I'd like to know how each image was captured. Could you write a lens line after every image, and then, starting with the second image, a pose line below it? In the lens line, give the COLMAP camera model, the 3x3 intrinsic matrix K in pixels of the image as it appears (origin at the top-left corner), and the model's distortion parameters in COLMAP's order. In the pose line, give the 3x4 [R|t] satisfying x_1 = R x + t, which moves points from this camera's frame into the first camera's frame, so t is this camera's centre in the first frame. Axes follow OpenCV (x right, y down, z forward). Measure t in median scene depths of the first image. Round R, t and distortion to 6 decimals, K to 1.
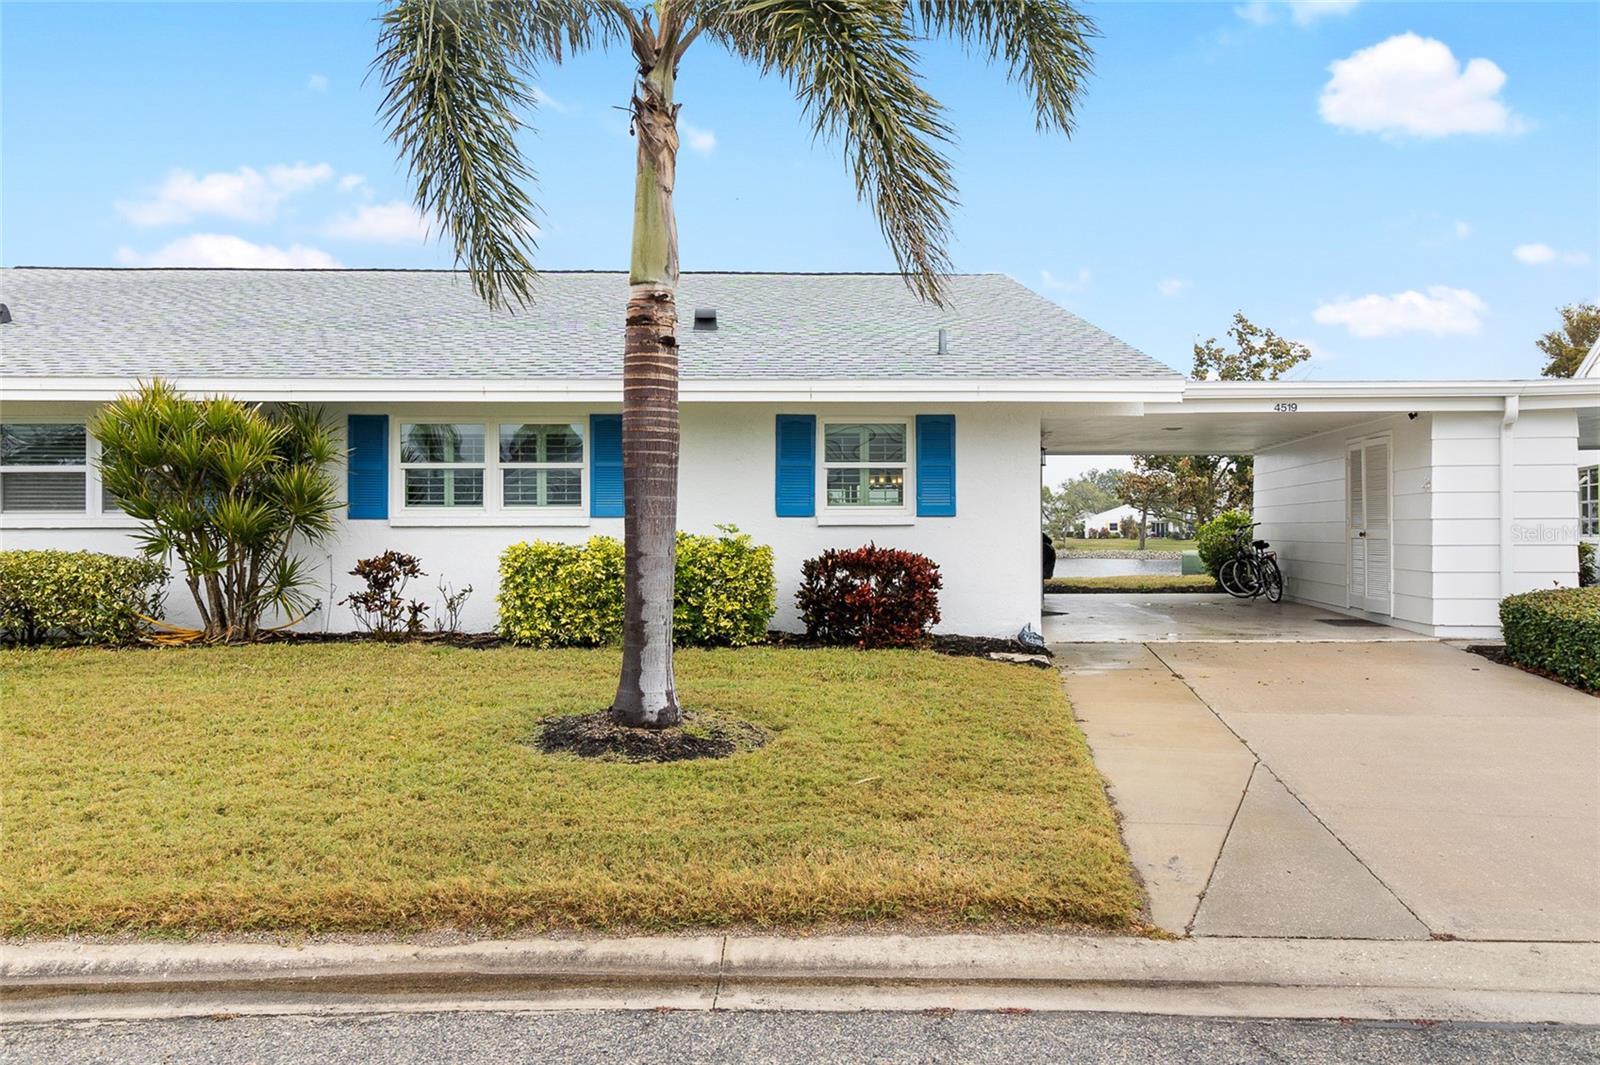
lens RADIAL K [[1291.5, 0, 800.0], [0, 1291.5, 532.5], [0, 0, 1]] dist [0.010248, -0.003455]
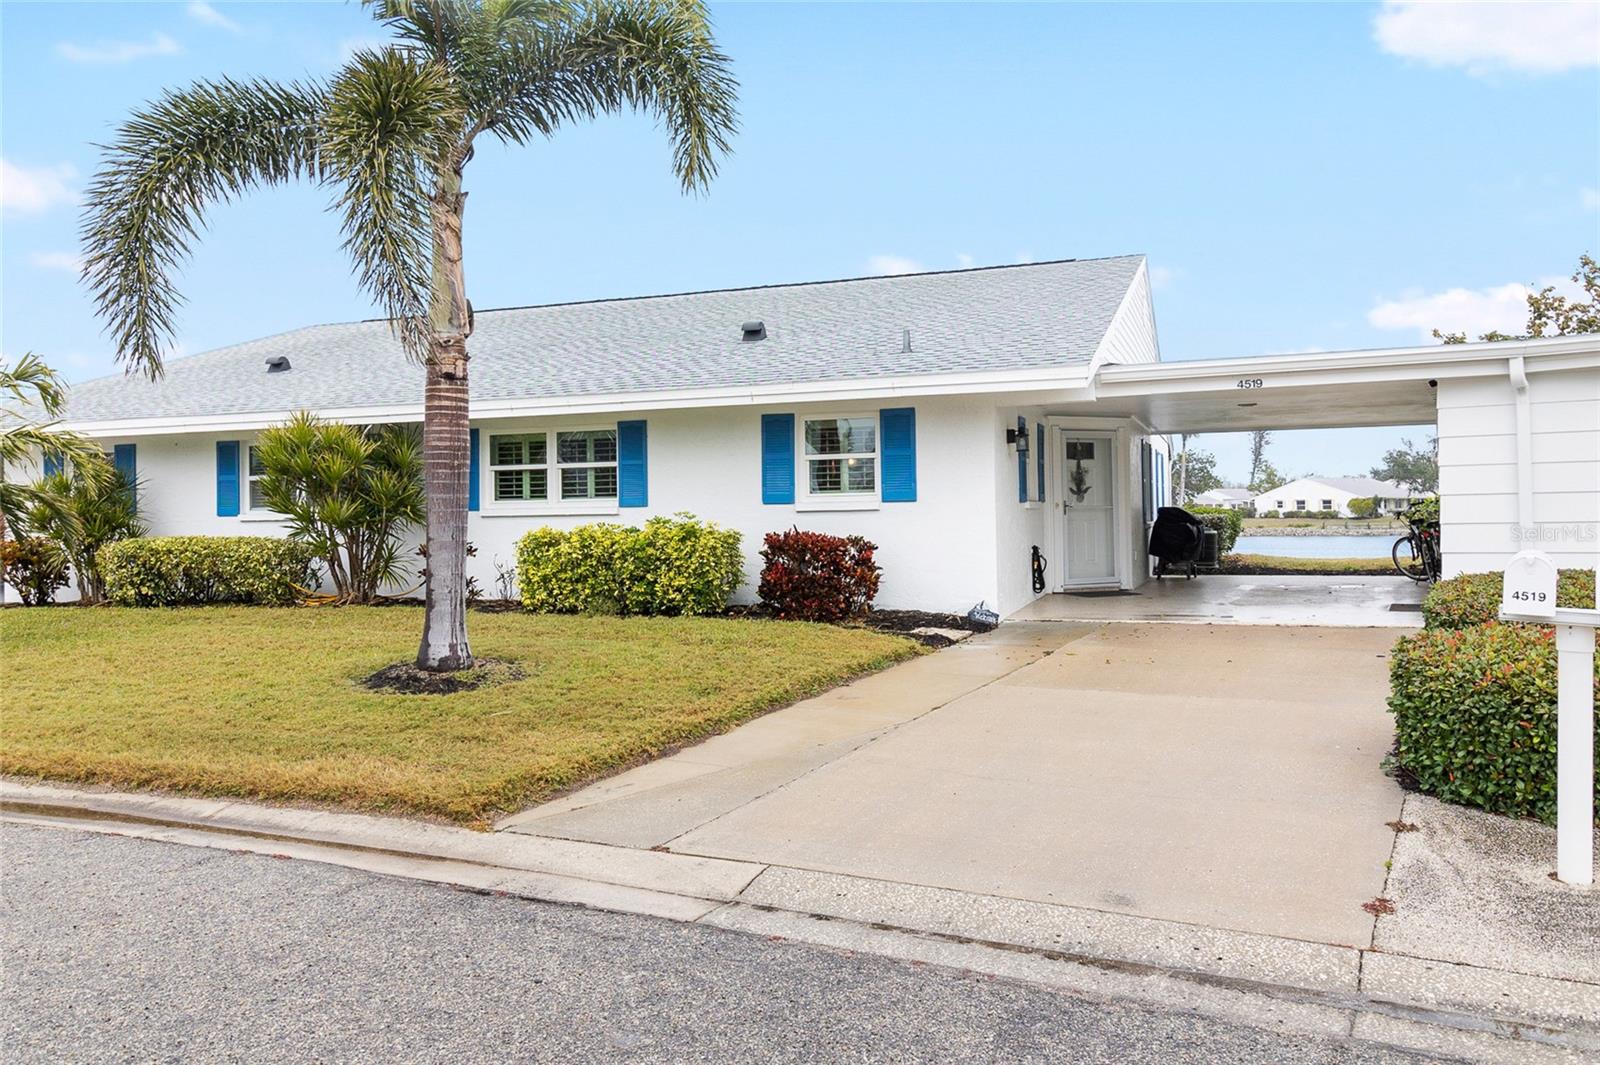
lens RADIAL K [[1291.5, 0, 800.0], [0, 1291.5, 532.5], [0, 0, 1]] dist [0.010248, -0.003455]
pose [[0.909938, -0.005506, -0.414707, 0.536559], [0.011723, 0.999854, 0.012447, -0.001227], [0.414578, -0.016187, 0.909870, -0.027984]]
